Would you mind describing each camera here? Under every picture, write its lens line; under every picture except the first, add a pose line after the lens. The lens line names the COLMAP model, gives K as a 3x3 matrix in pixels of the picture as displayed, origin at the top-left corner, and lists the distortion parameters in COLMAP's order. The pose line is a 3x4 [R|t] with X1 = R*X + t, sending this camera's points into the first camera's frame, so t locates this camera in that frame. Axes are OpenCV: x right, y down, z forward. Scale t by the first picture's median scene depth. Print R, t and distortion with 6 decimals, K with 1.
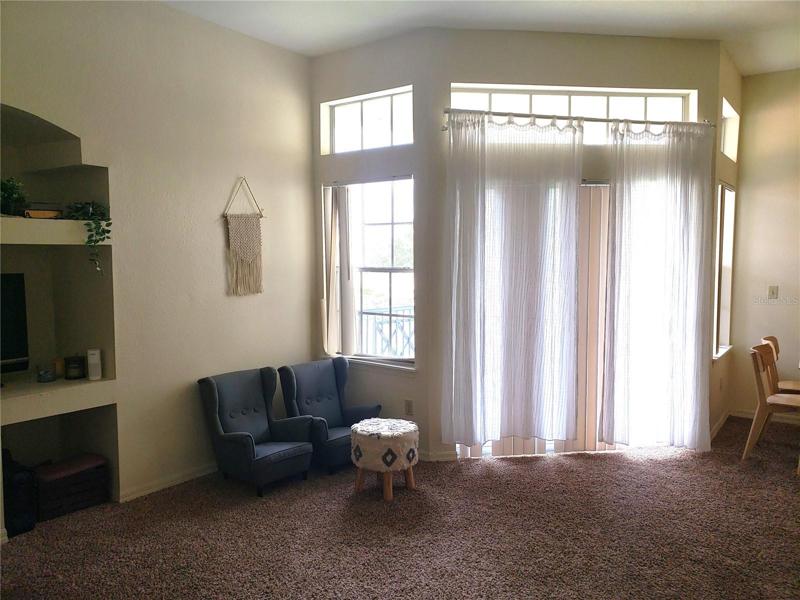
lens RADIAL K [[622.6, 0, 400.0], [0, 622.6, 301.5], [0, 0, 1]] dist [0.047112, -0.046852]
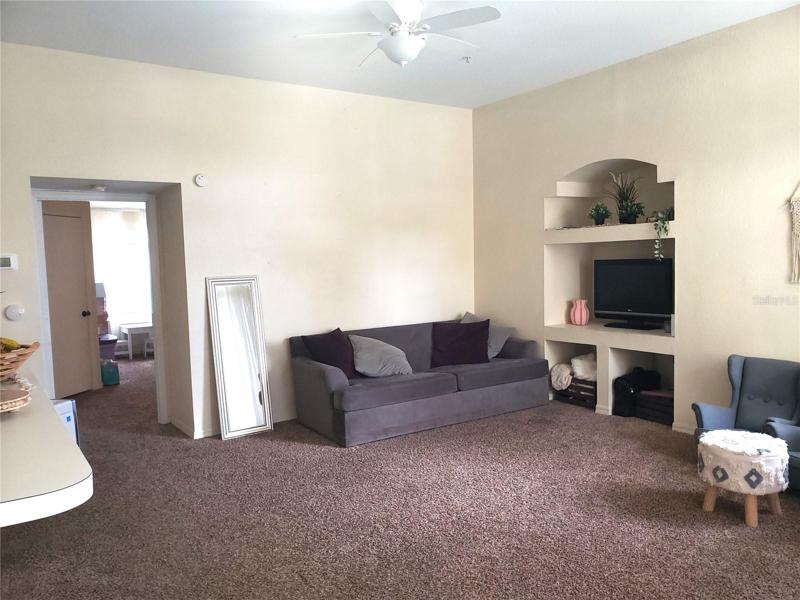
lens RADIAL K [[622.6, 0, 402.8], [0, 622.6, 304.3], [0, 0, 1]] dist [0.047112, -0.046852]
pose [[-0.357786, 0.079456, -0.930417, 1.008090], [-0.048181, 0.993475, 0.103369, -0.057321], [0.932560, 0.081812, -0.351623, 0.923323]]
